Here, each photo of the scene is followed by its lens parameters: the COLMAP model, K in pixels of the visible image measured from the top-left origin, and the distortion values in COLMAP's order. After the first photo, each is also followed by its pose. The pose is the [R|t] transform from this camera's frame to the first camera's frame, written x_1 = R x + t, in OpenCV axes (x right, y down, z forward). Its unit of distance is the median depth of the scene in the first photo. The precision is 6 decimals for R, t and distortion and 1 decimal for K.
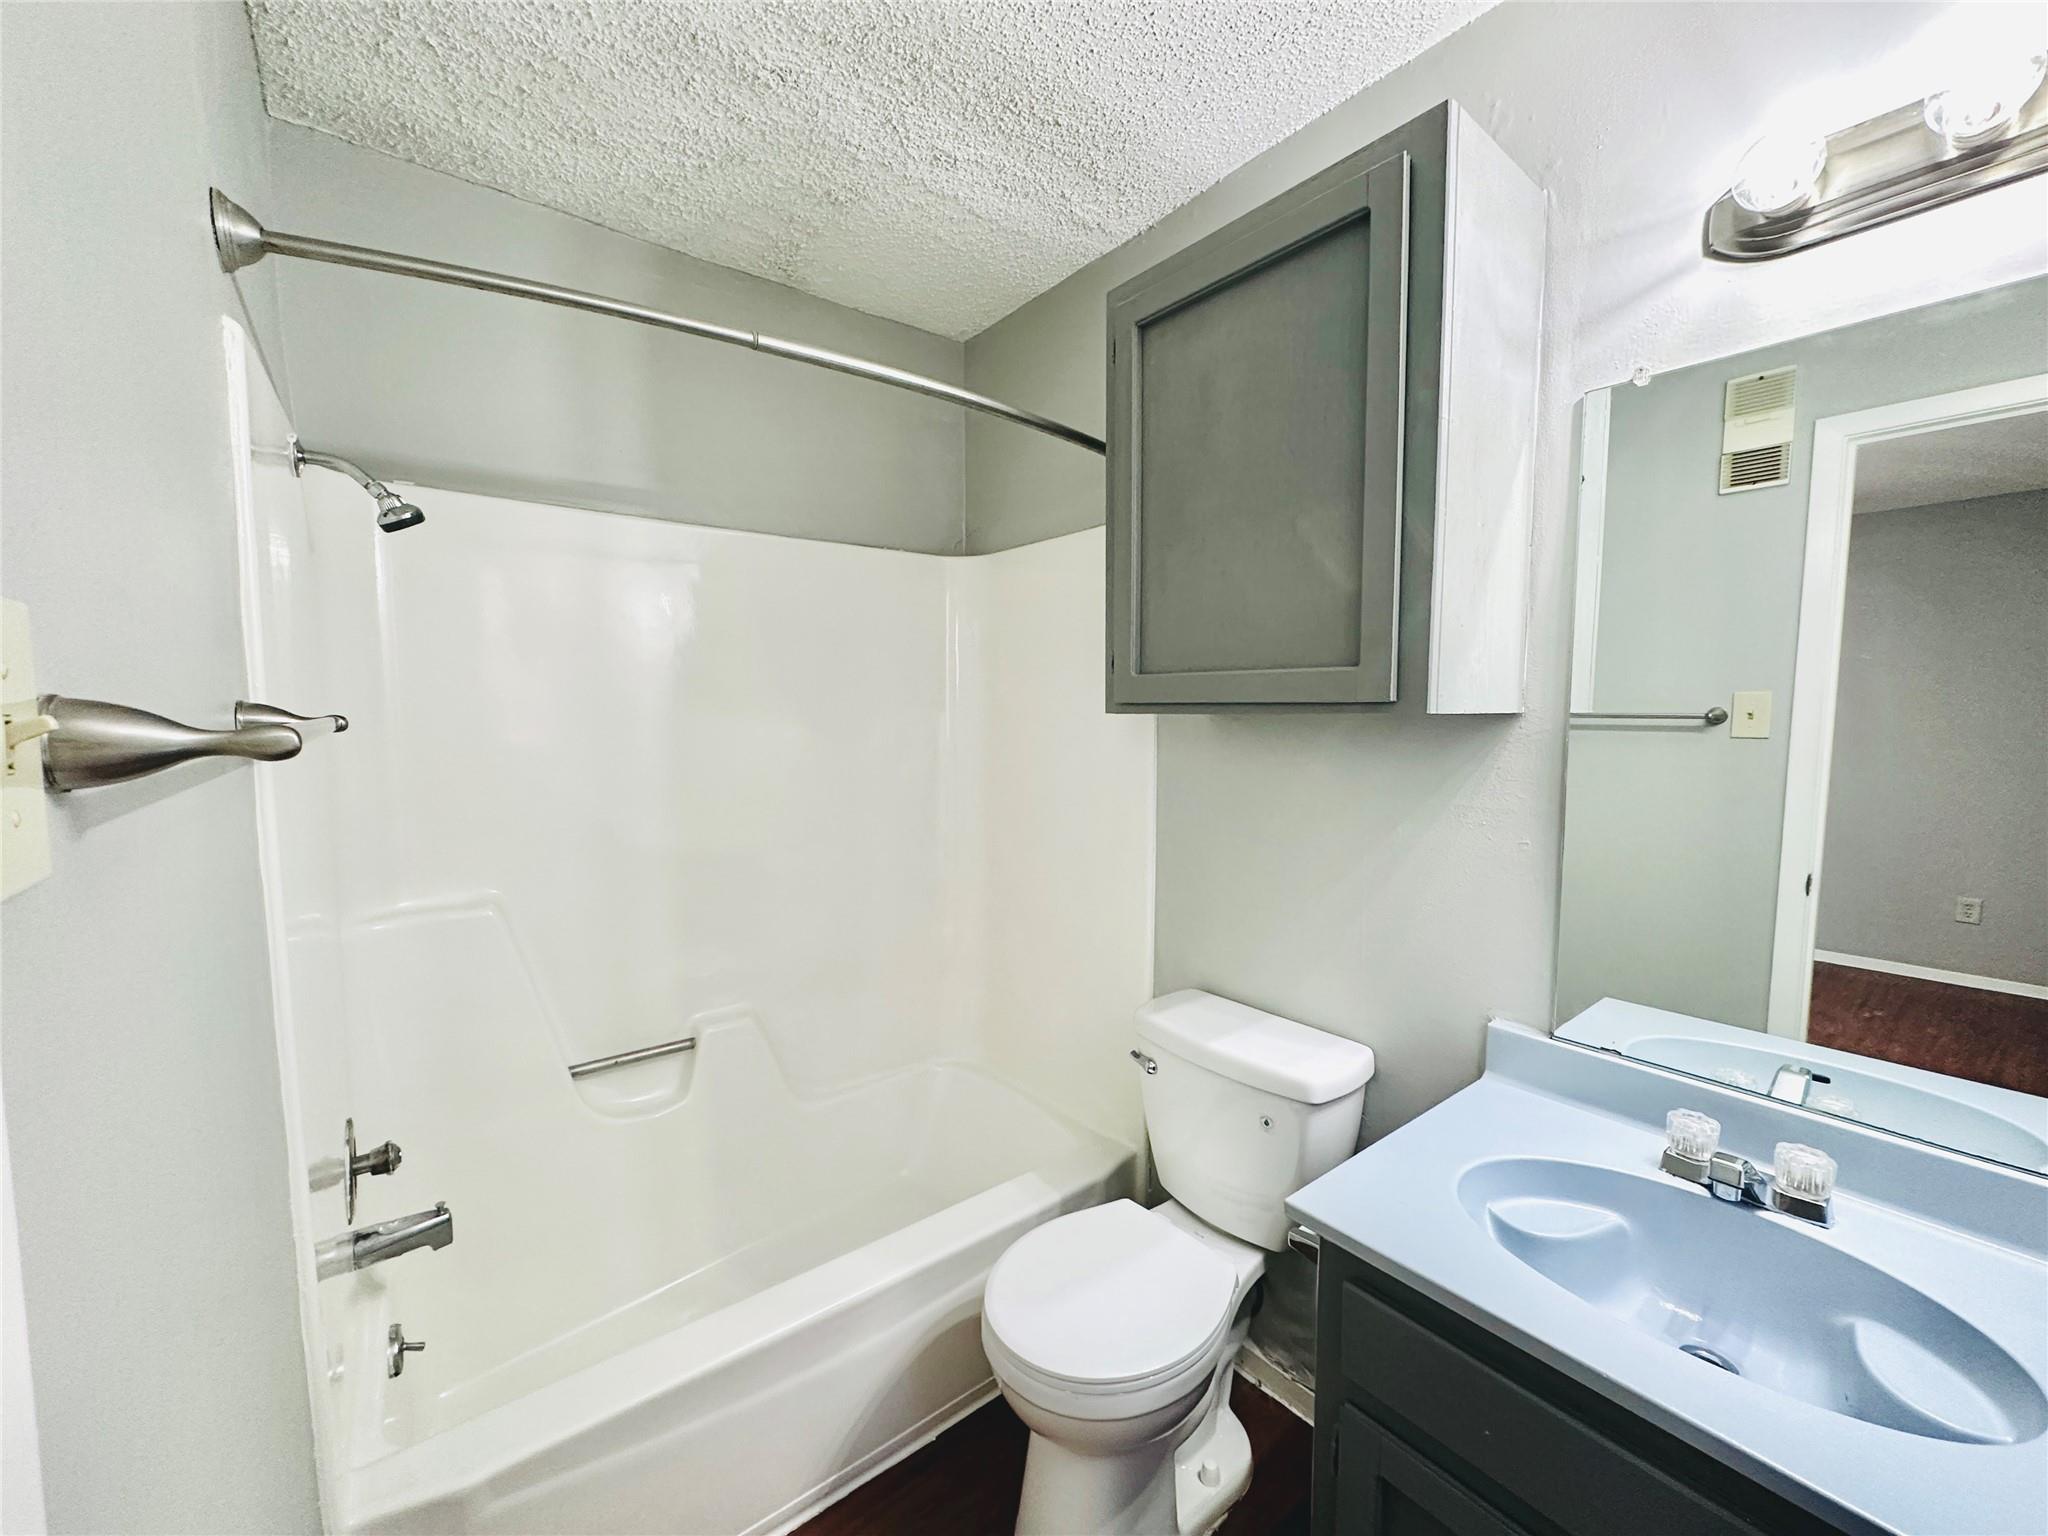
lens RADIAL K [[815.5, 0, 1019.8], [0, 815.5, 768.4], [0, 0, 1]] dist [0.000230, 0.000246]
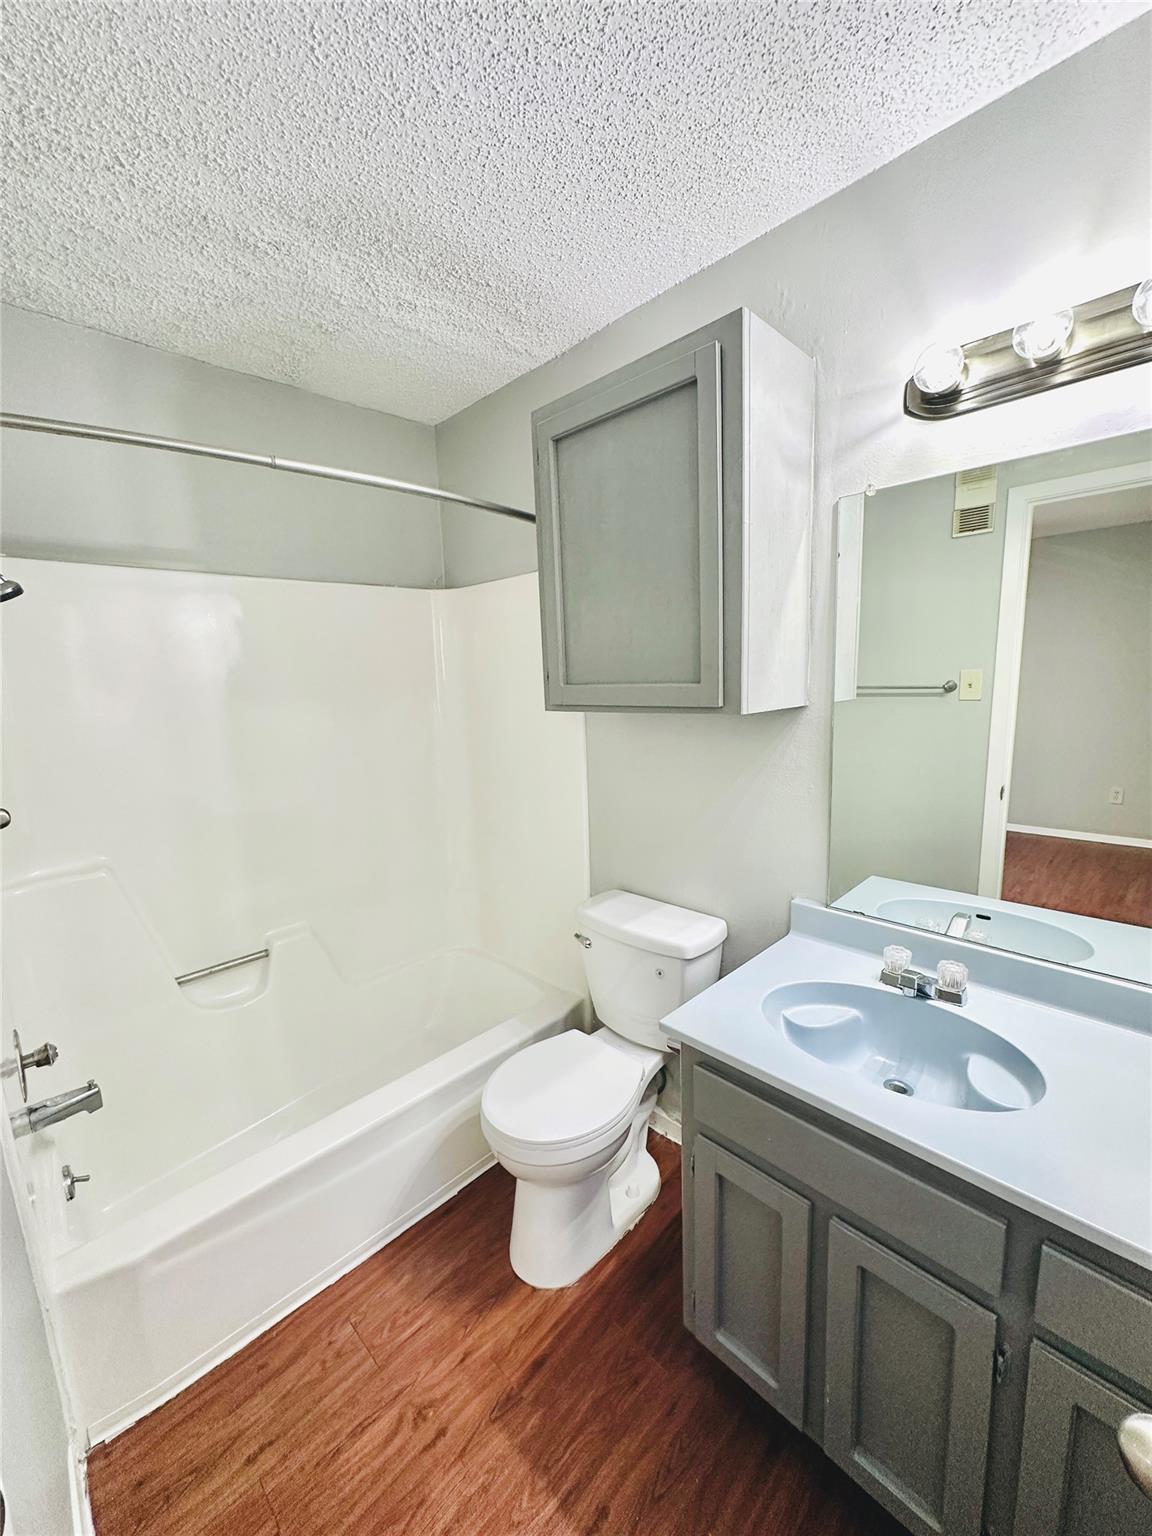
lens RADIAL K [[611.6, 0, 576.0], [0, 611.6, 768.0], [0, 0, 1]] dist [0.000230, 0.000246]
pose [[0.992429, -0.053013, 0.110788, 0.036591], [0.044183, 0.995759, 0.080693, -0.056657], [-0.114596, -0.075187, 0.990563, -0.107451]]
